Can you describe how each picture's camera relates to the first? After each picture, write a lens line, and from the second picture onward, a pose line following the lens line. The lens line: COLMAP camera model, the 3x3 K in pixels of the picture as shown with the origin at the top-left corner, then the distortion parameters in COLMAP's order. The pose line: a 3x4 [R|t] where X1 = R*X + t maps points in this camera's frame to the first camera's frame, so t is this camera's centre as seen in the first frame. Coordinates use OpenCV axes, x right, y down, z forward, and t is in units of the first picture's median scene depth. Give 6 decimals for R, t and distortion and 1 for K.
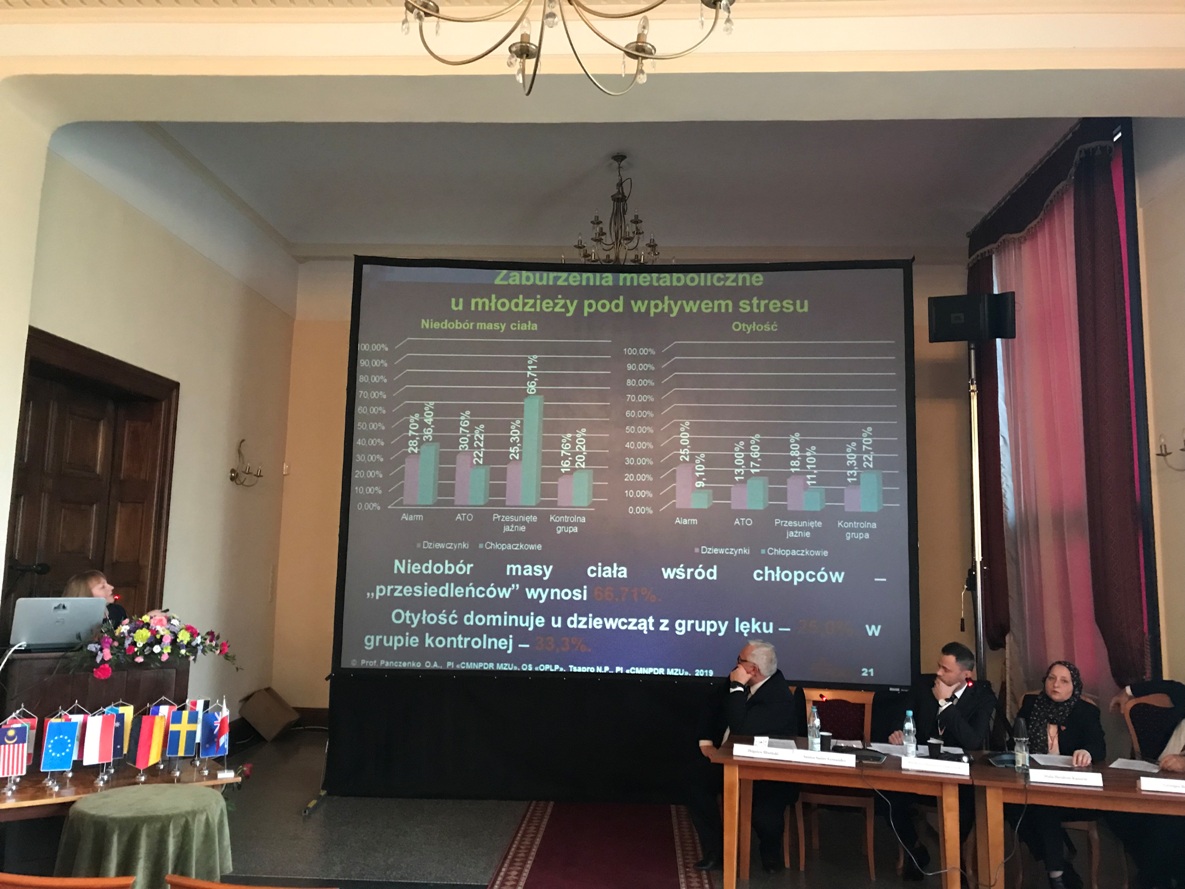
lens RADIAL K [[956.2, 0, 596.2], [0, 956.2, 433.8], [0, 0, 1]] dist [-0.006659, 0.009108]
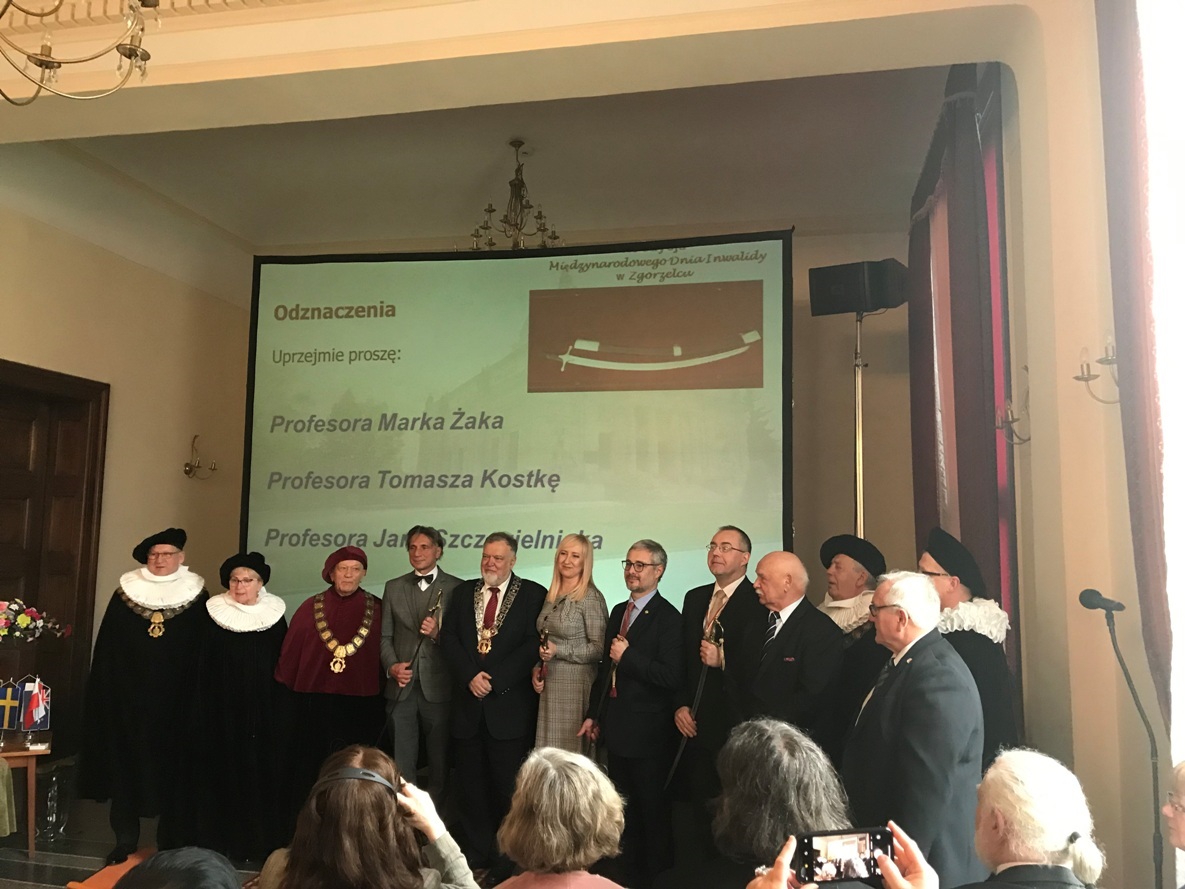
lens RADIAL K [[956.2, 0, 612.1], [0, 956.2, 438.8], [0, 0, 1]] dist [-0.006659, 0.009108]
pose [[0.989321, -0.025229, -0.143553, 0.345500], [0.028207, 0.999426, 0.018751, 0.004659], [0.142998, -0.022600, 0.989465, 0.024653]]
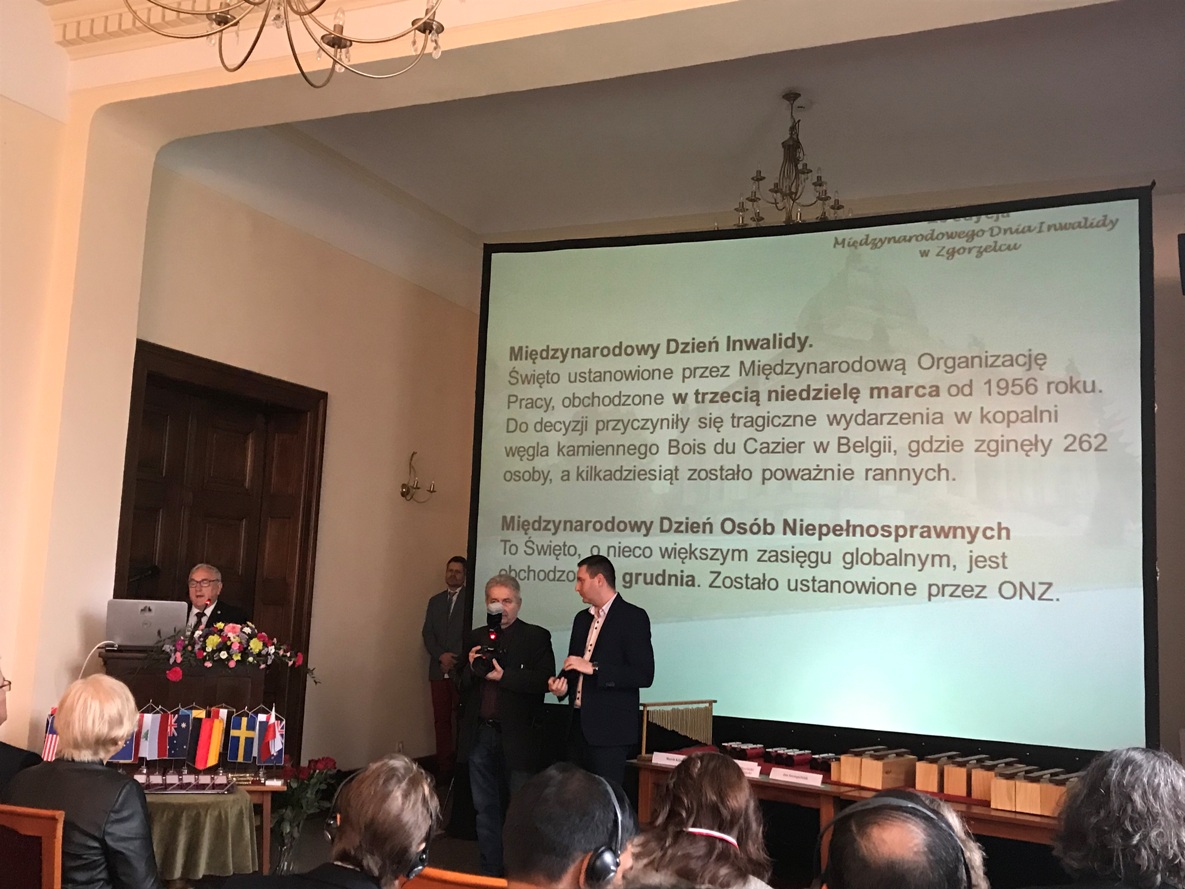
lens RADIAL K [[1234.4, 0, 593.8], [0, 1234.4, 439.7], [0, 0, 1]] dist [-0.006016, 0.000000]
pose [[0.930248, -0.026959, -0.365941, 0.327581], [0.022633, 0.999614, -0.016106, 0.024357], [0.366234, 0.006701, 0.930499, -0.057777]]
